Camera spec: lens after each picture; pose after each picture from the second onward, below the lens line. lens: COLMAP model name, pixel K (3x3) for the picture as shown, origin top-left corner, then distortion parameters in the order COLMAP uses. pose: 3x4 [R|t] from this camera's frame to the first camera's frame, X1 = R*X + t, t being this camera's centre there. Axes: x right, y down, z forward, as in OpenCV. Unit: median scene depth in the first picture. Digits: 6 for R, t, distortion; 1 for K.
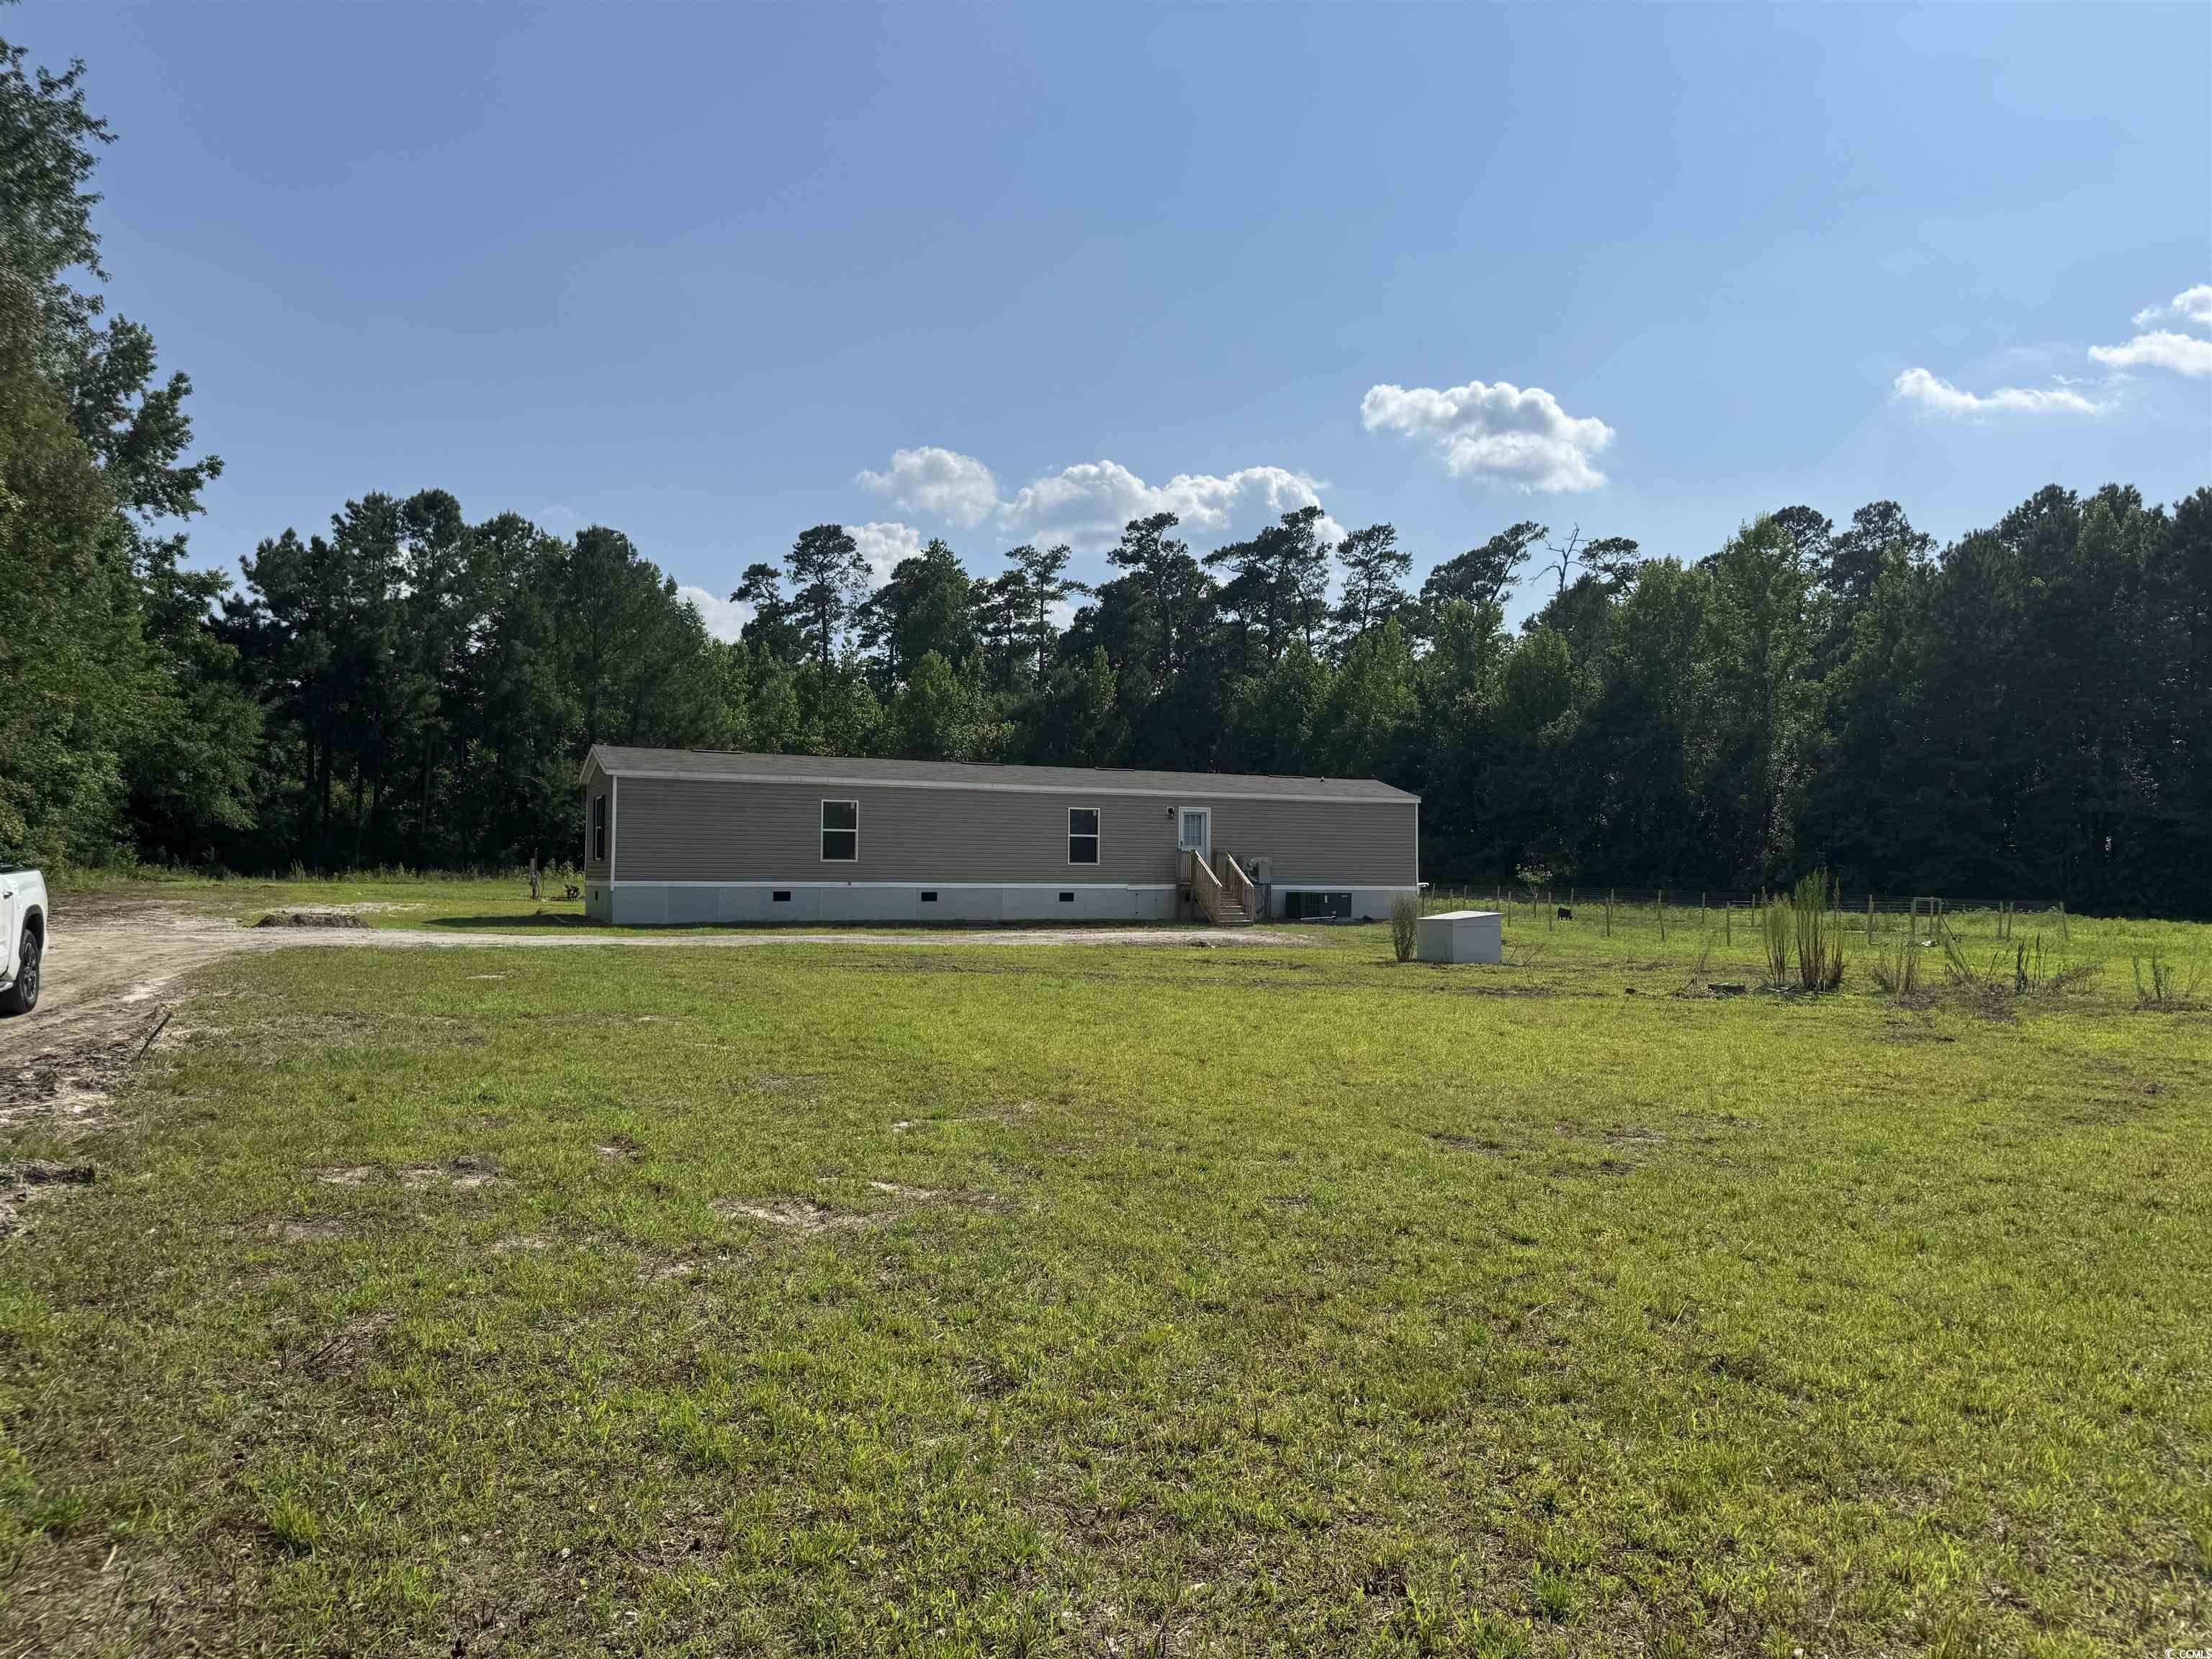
lens RADIAL K [[1602.0, 0, 1079.3], [0, 1602.0, 828.7], [0, 0, 1]] dist [0.190843, -0.233186]
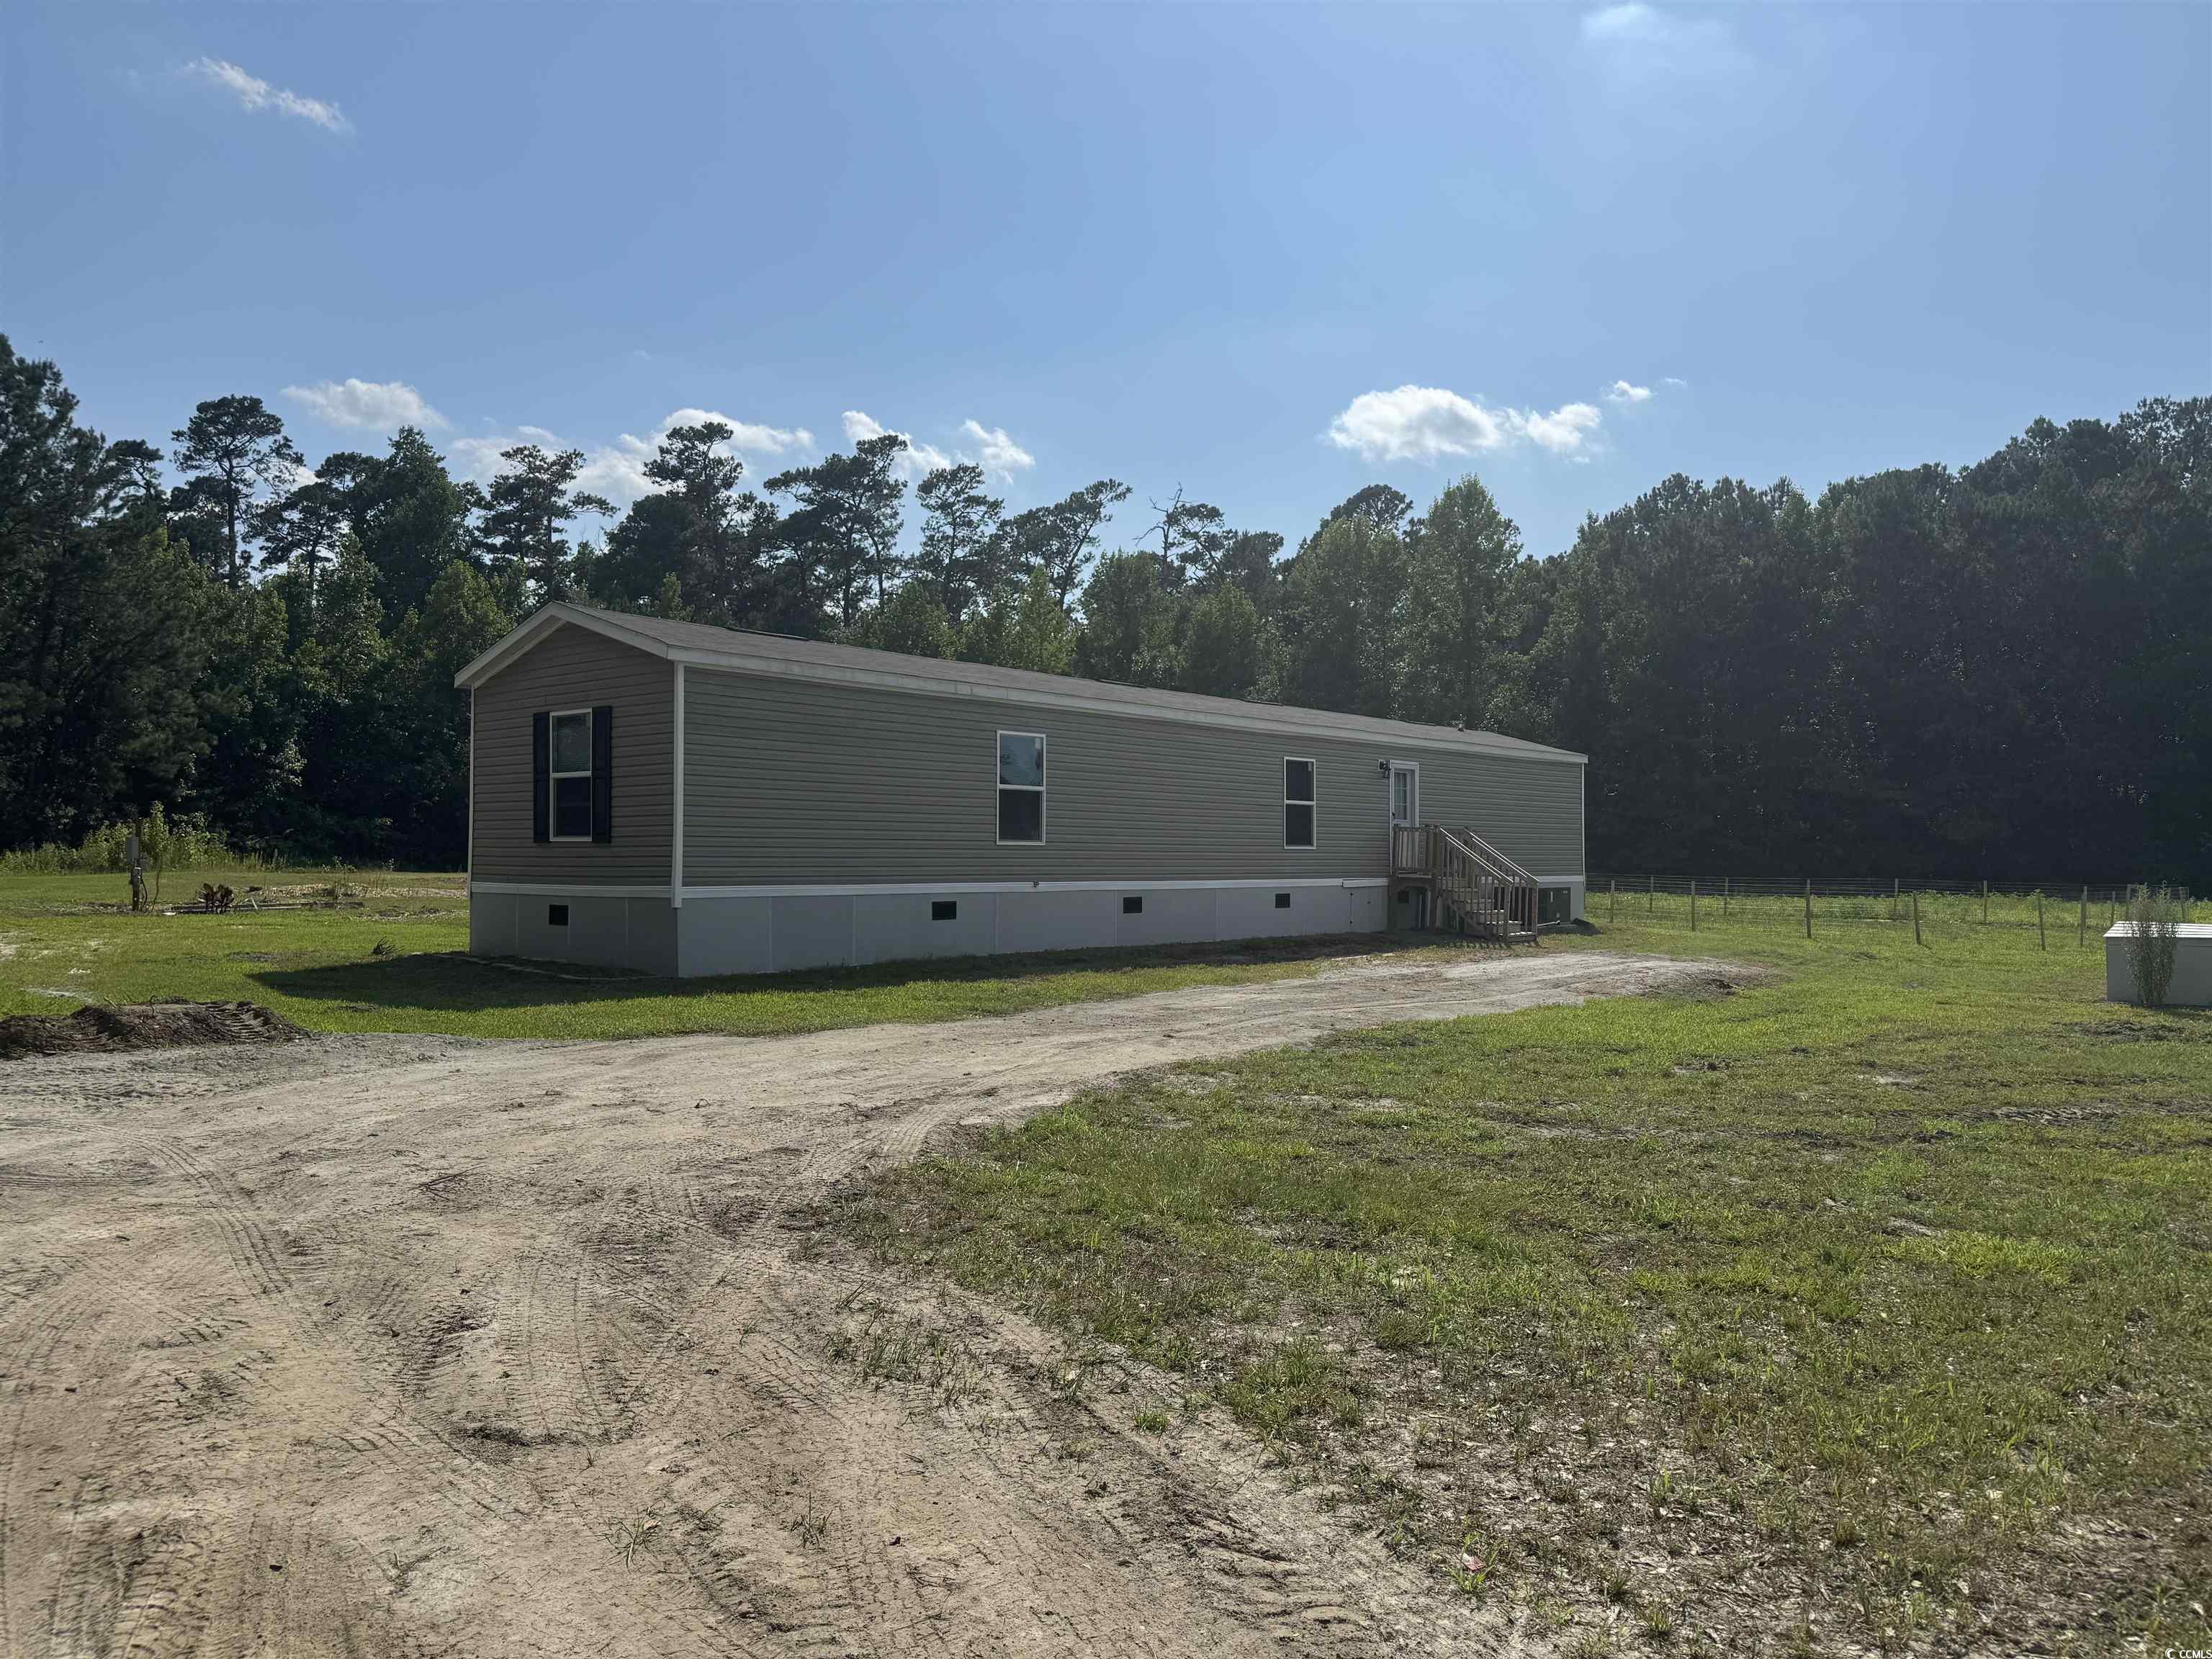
lens RADIAL K [[1564.7, 0, 1109.7], [0, 1564.7, 865.4], [0, 0, 1]] dist [0.059269, -0.115268]
pose [[0.905598, -0.006148, 0.424093, -0.111754], [-0.009798, 0.999325, 0.035410, 0.002862], [-0.424025, -0.036223, 0.904926, 0.166906]]
